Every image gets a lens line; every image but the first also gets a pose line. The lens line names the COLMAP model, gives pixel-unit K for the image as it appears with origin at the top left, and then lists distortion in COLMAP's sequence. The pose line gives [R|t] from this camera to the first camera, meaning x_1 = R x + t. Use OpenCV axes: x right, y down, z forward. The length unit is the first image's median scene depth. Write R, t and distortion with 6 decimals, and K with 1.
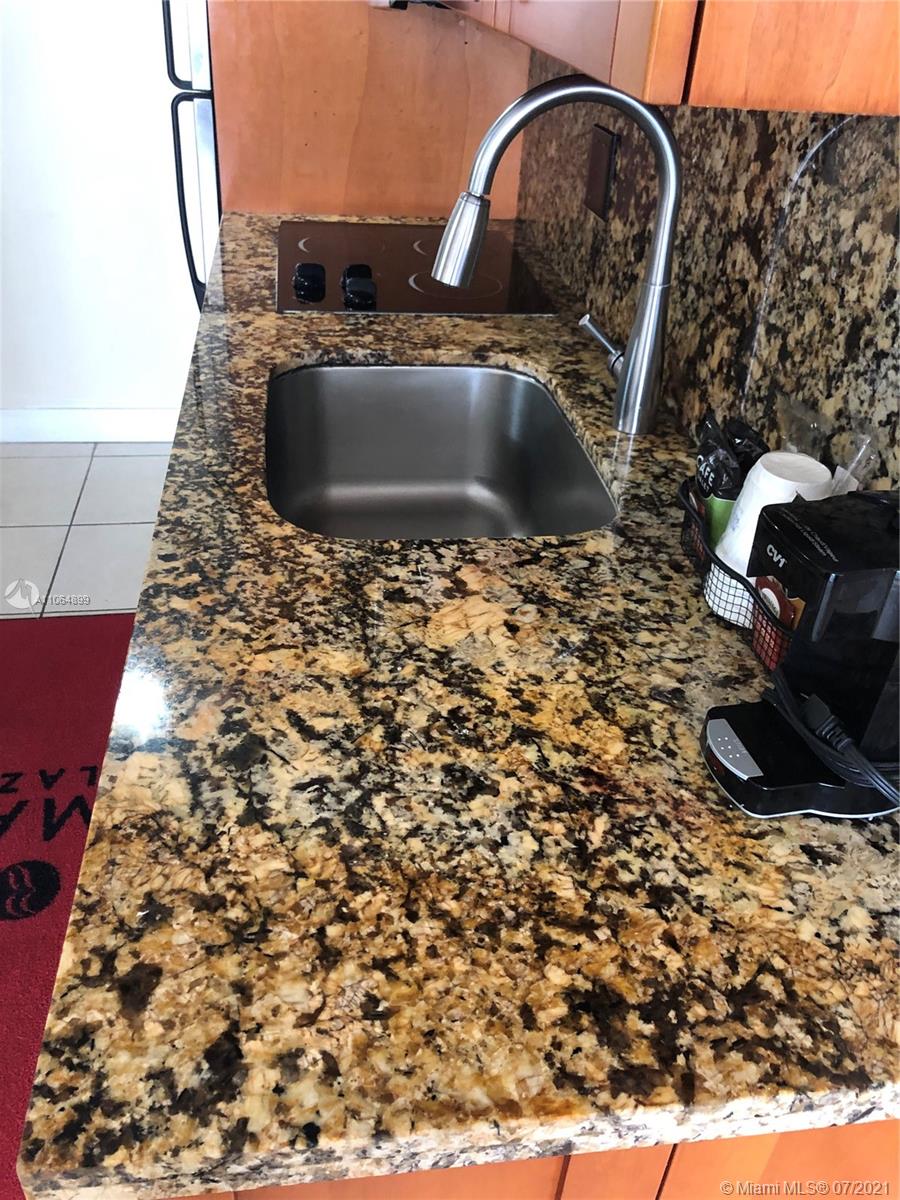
lens RADIAL K [[979.4, 0, 449.9], [0, 979.4, 601.9], [0, 0, 1]] dist [0.025329, -0.039800]
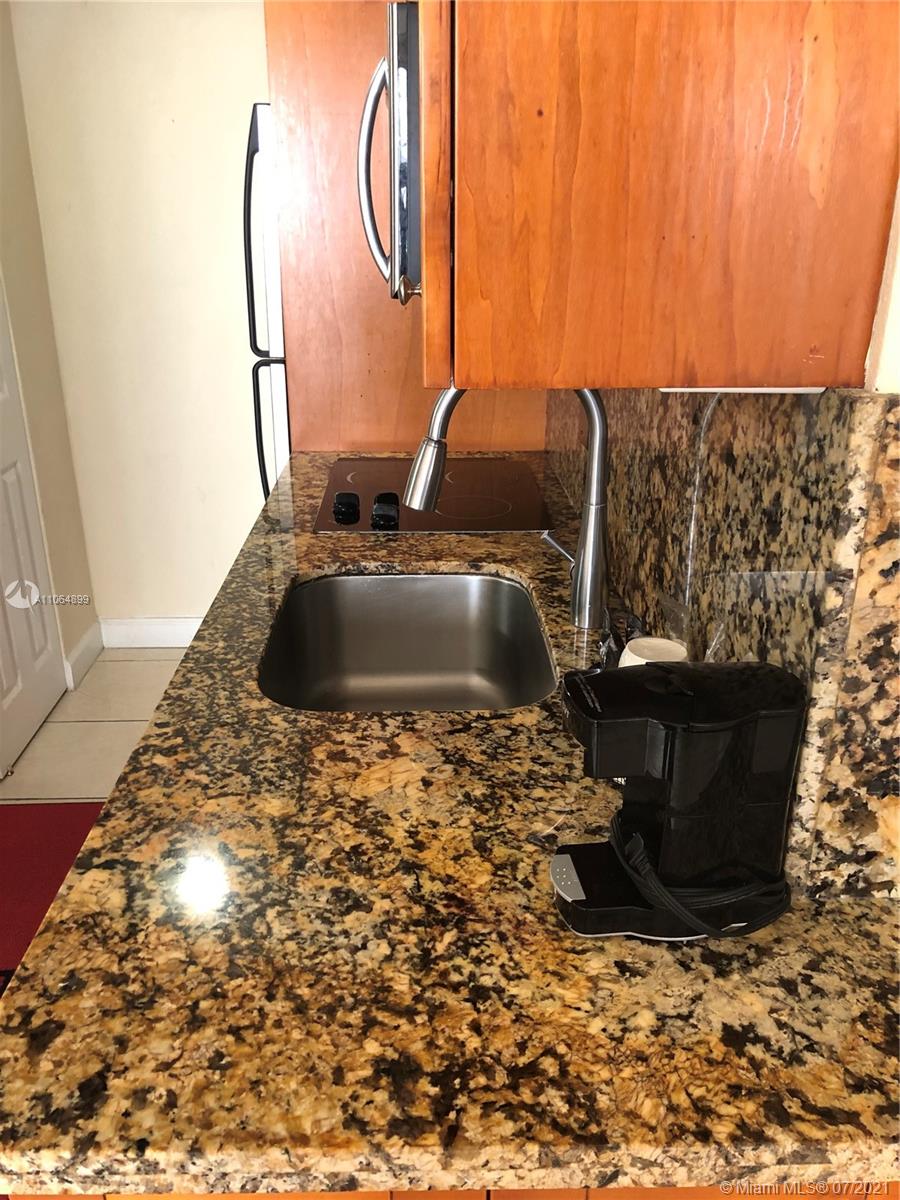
lens RADIAL K [[979.4, 0, 449.5], [0, 979.4, 610.5], [0, 0, 1]] dist [0.025329, -0.039800]
pose [[0.992181, -0.007547, -0.124579, 0.262018], [-0.018213, 0.978729, -0.204346, 0.069233], [0.123471, 0.205017, 0.970939, -0.210787]]
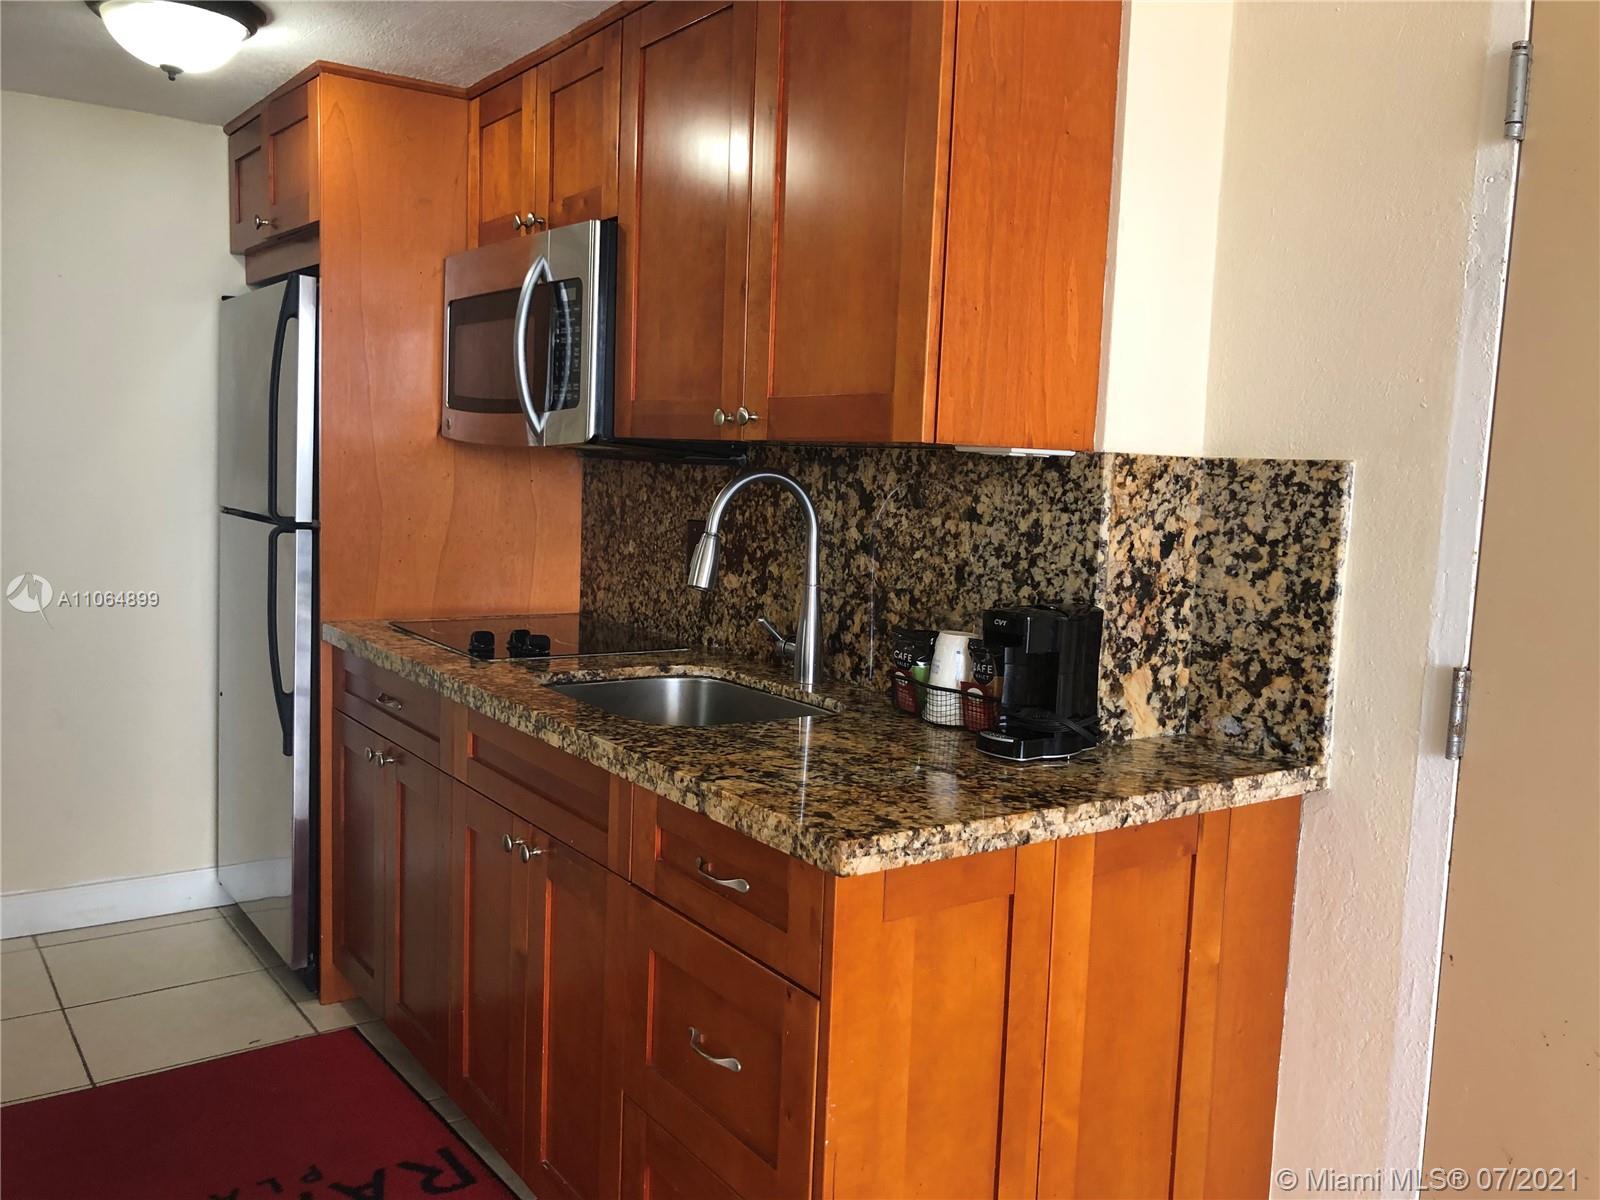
lens RADIAL K [[1305.9, 0, 815.2], [0, 1305.9, 604.6], [0, 0, 1]] dist [0.025329, -0.039800]
pose [[0.883529, -0.065351, 0.463795, -1.077904], [0.266771, 0.884120, -0.383620, 0.719997], [-0.384981, 0.462667, 0.798580, -0.929092]]
